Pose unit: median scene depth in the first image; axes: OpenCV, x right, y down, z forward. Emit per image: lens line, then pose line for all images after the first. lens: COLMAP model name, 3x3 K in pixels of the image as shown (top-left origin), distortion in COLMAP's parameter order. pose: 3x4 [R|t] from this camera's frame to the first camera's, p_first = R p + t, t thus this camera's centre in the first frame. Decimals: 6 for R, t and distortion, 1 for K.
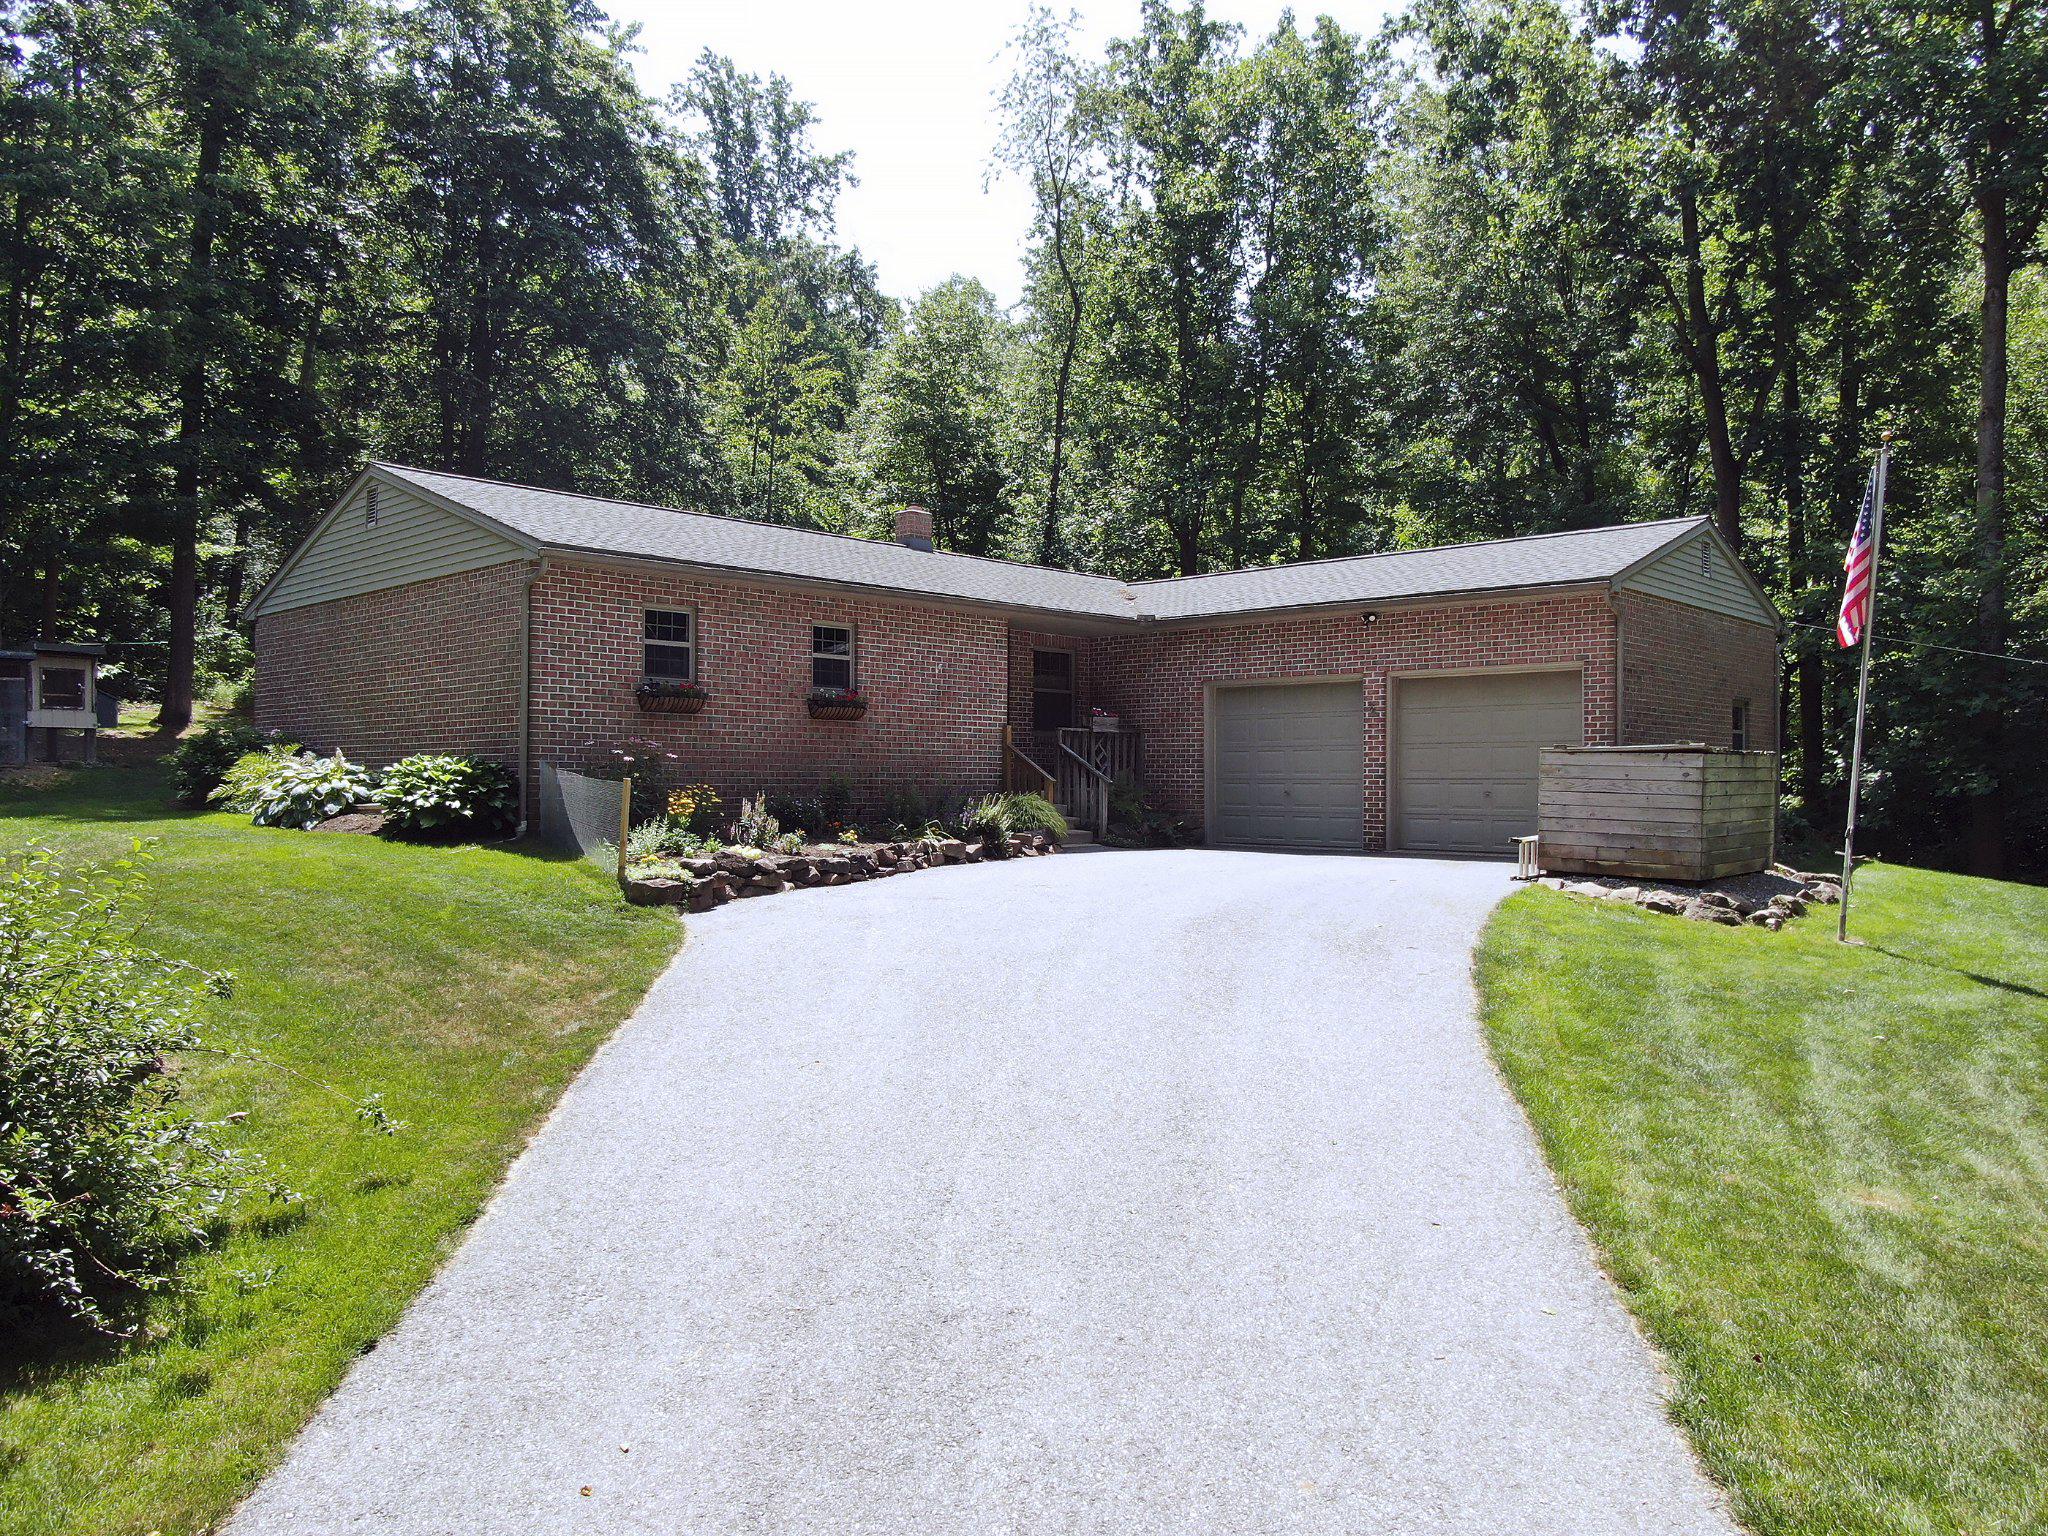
lens RADIAL K [[1444.0, 0, 1018.9], [0, 1444.0, 762.3], [0, 0, 1]] dist [-0.019839, 0.008093]
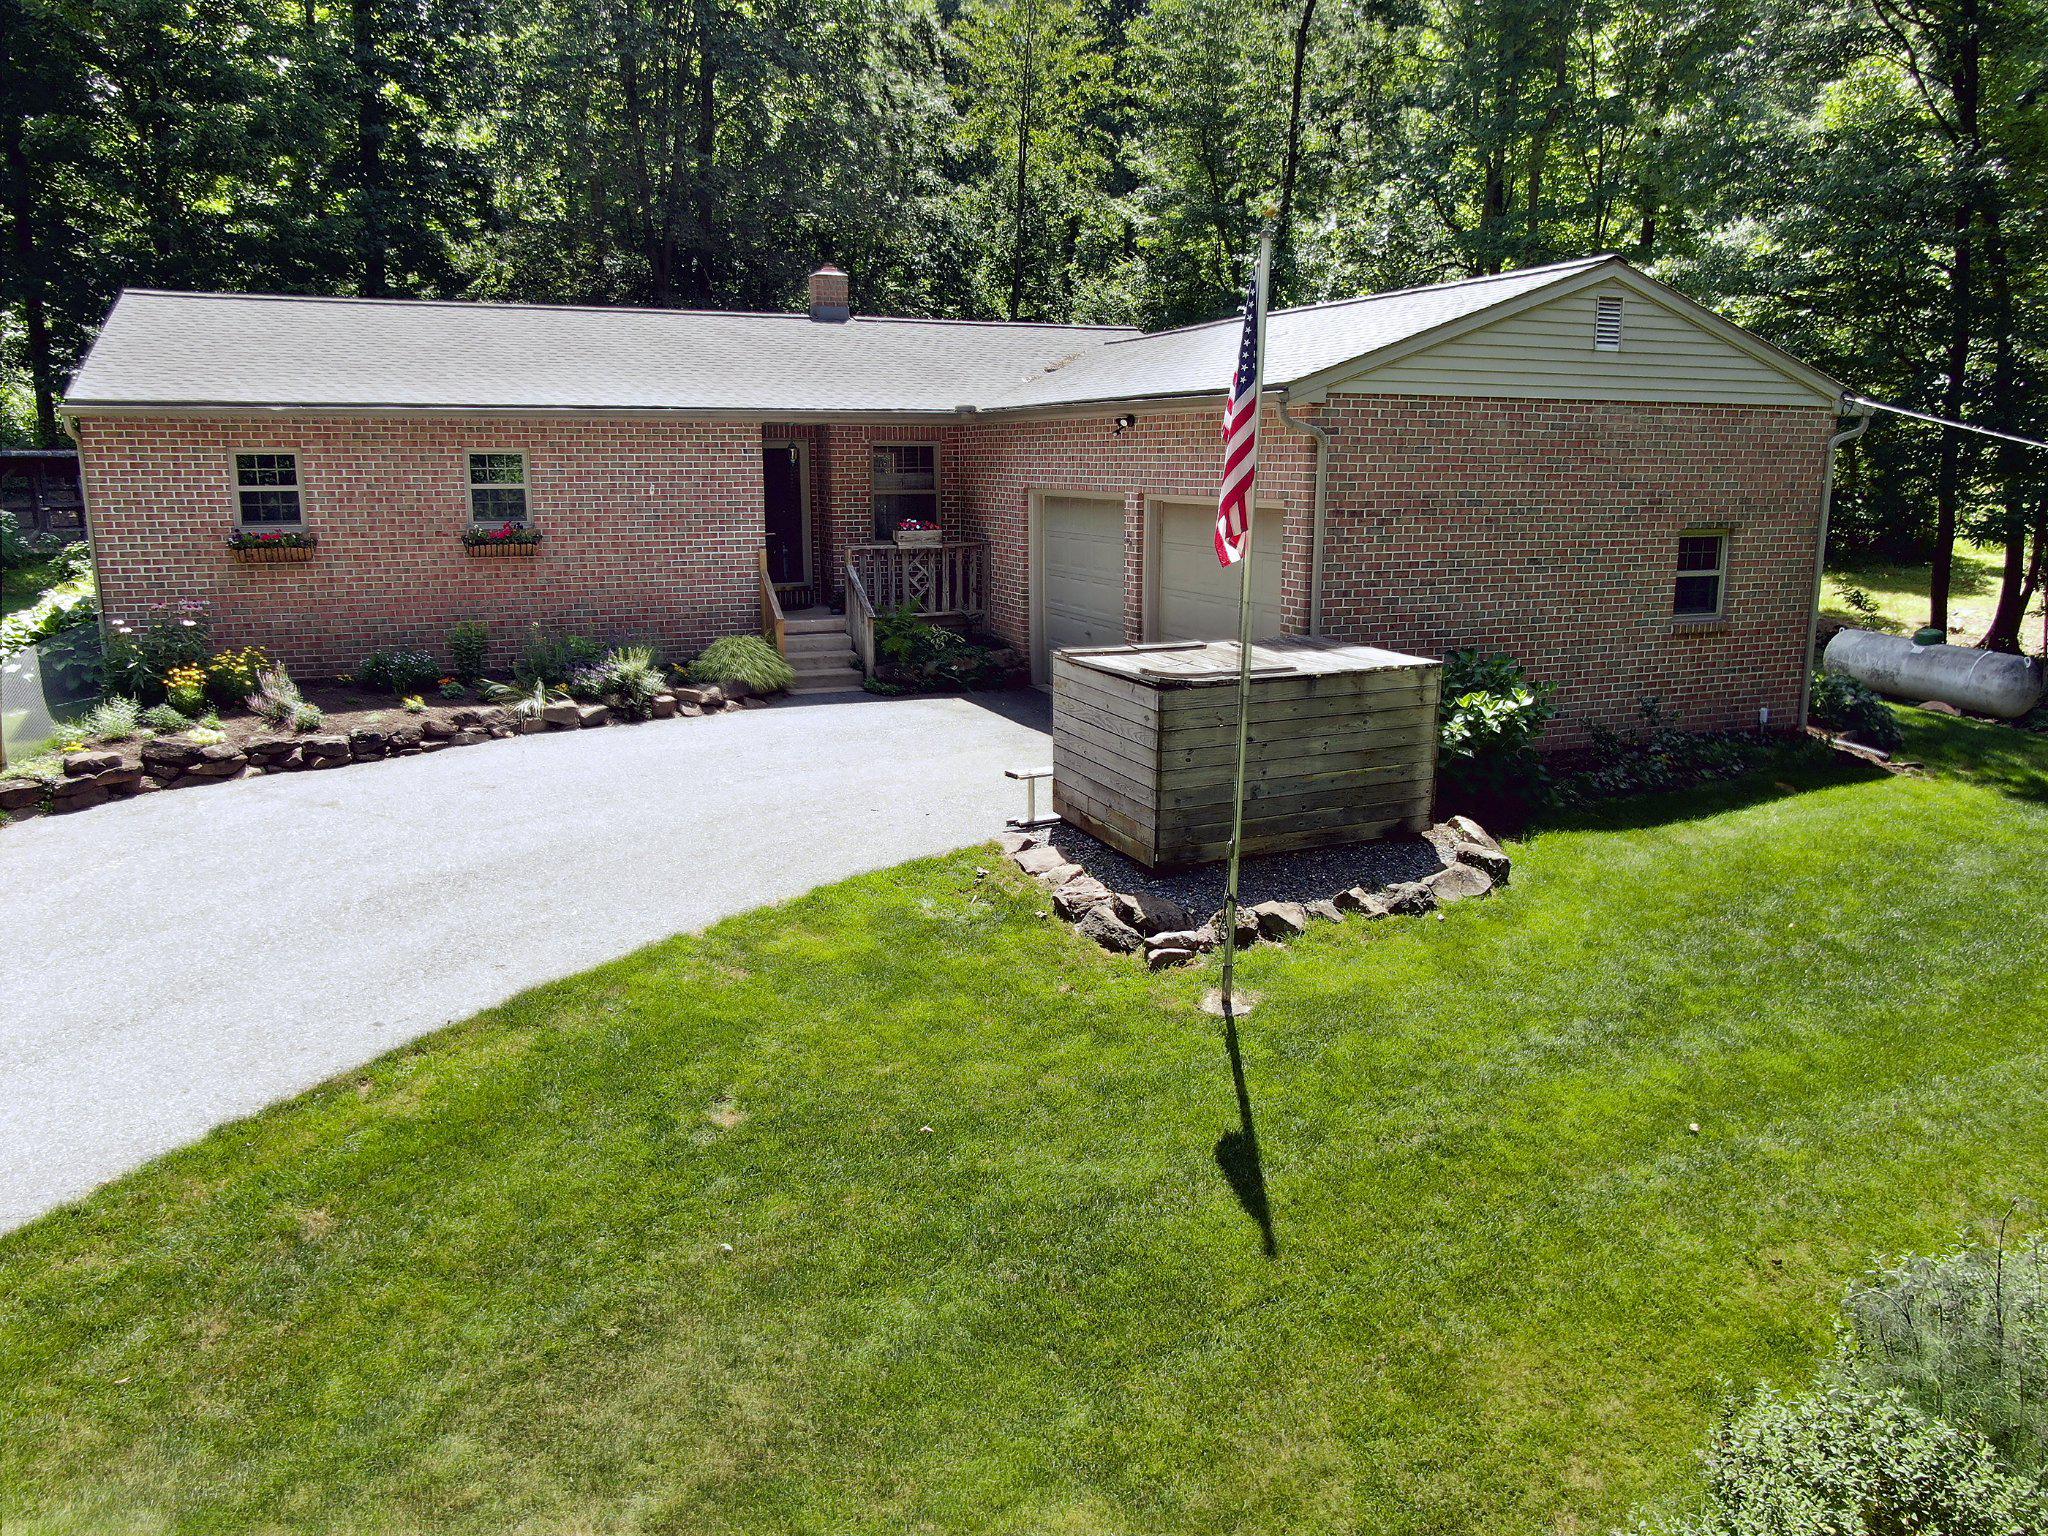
lens RADIAL K [[1444.0, 0, 1012.6], [0, 1444.0, 749.9], [0, 0, 1]] dist [-0.019839, 0.008093]
pose [[0.923259, 0.070018, -0.377743, 0.400563], [0.009589, 0.978745, 0.204856, -0.071369], [0.384058, -0.192758, 0.902964, 0.209091]]
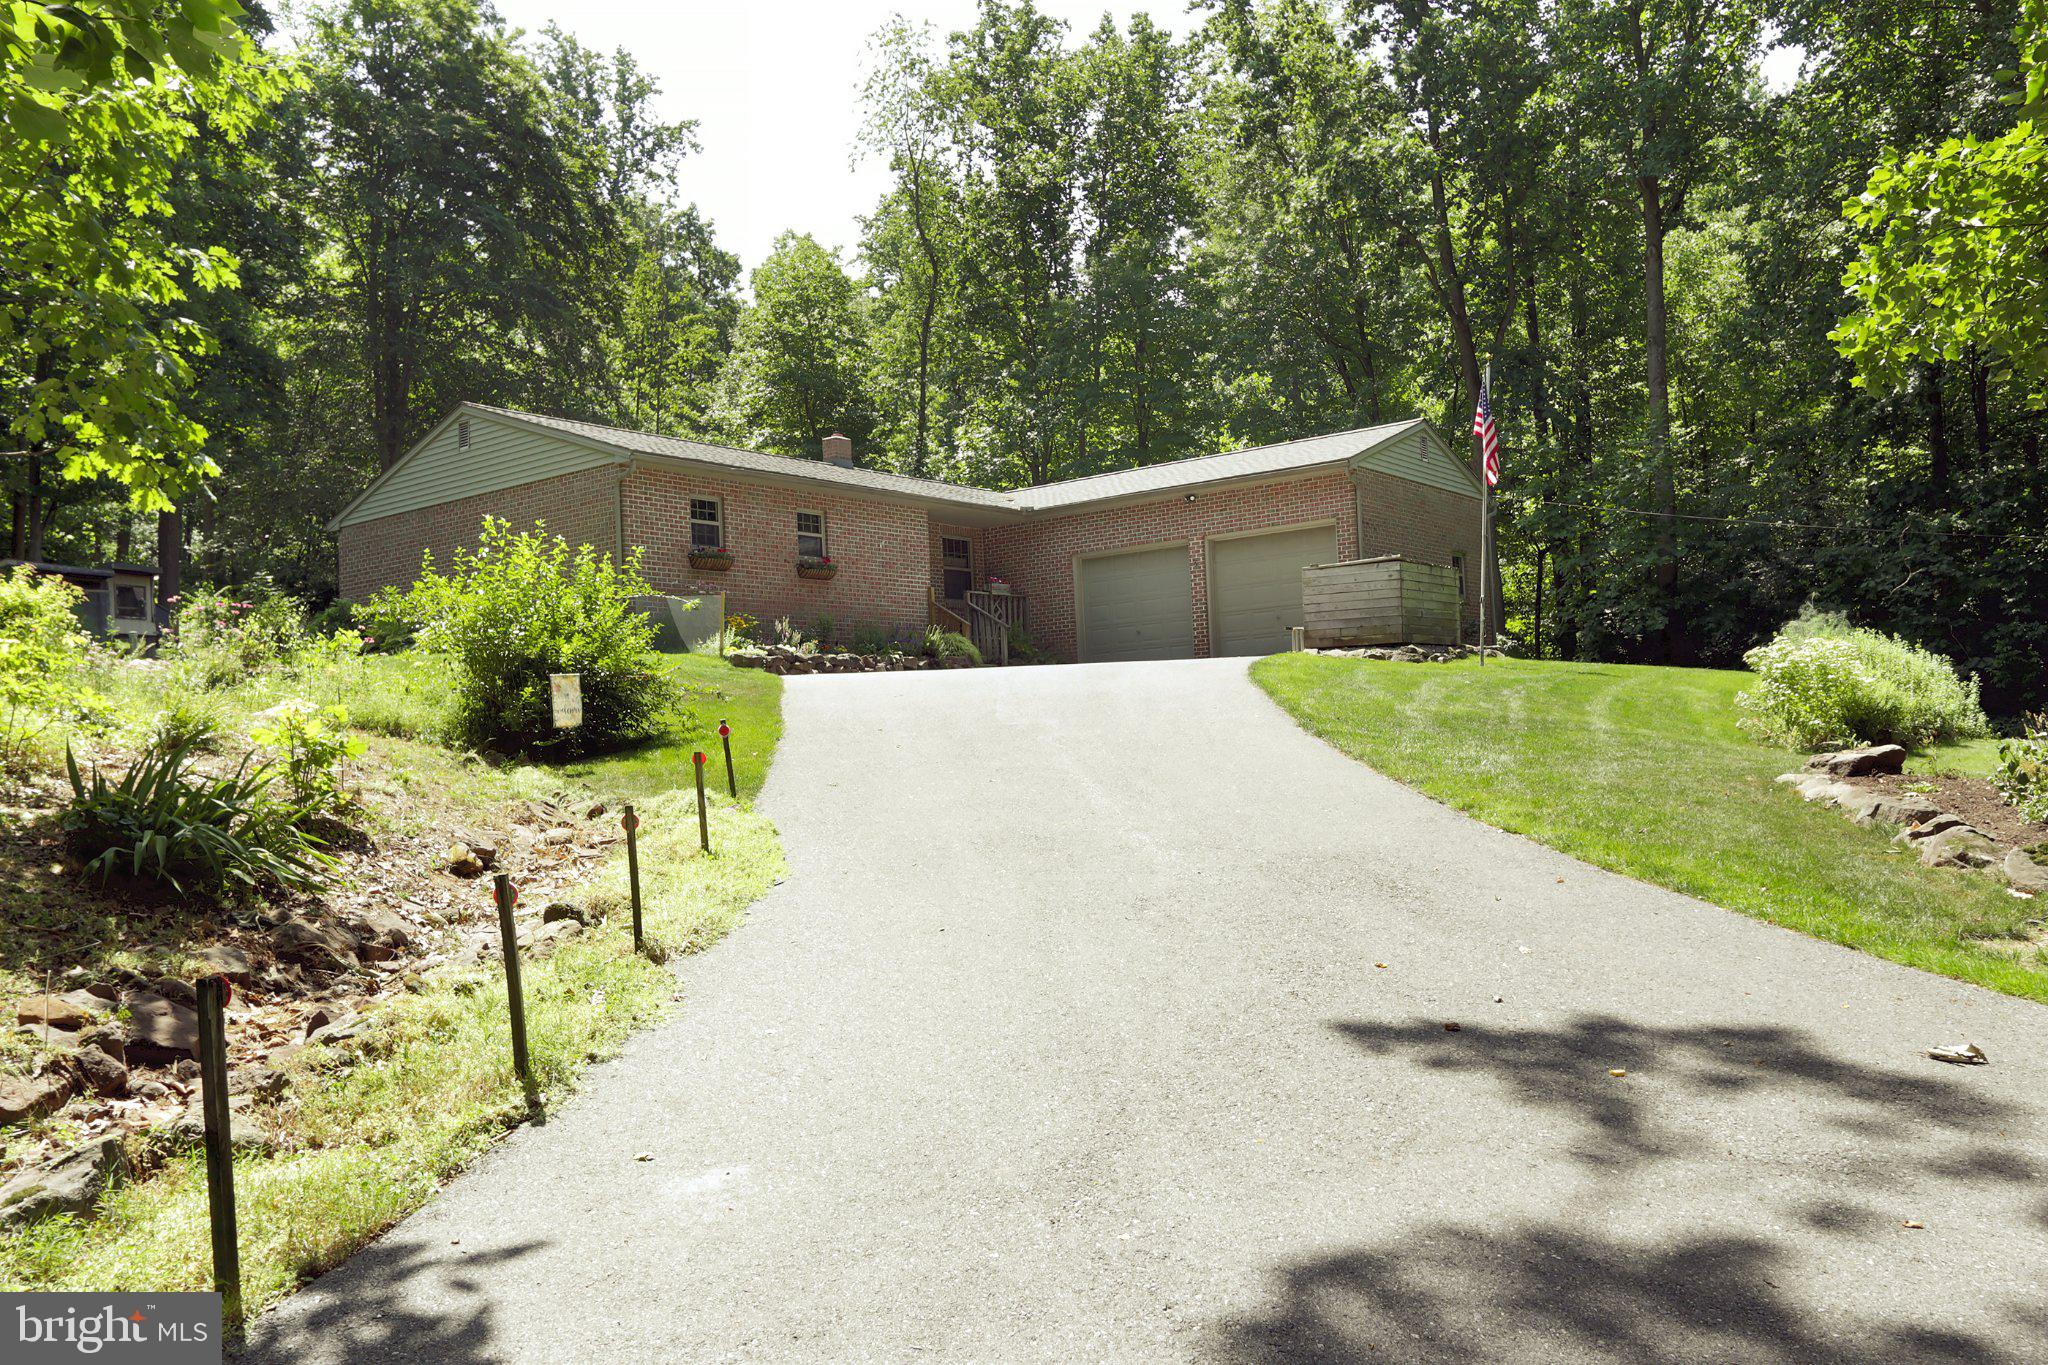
lens RADIAL K [[1570.7, 0, 978.7], [0, 1570.7, 651.9], [0, 0, 1]] dist [-0.007463, -0.000872]
pose [[0.995549, -0.038581, 0.085984, -0.078104], [0.043386, 0.997558, -0.054729, 0.099365], [-0.083662, 0.058216, 0.994792, -0.391417]]
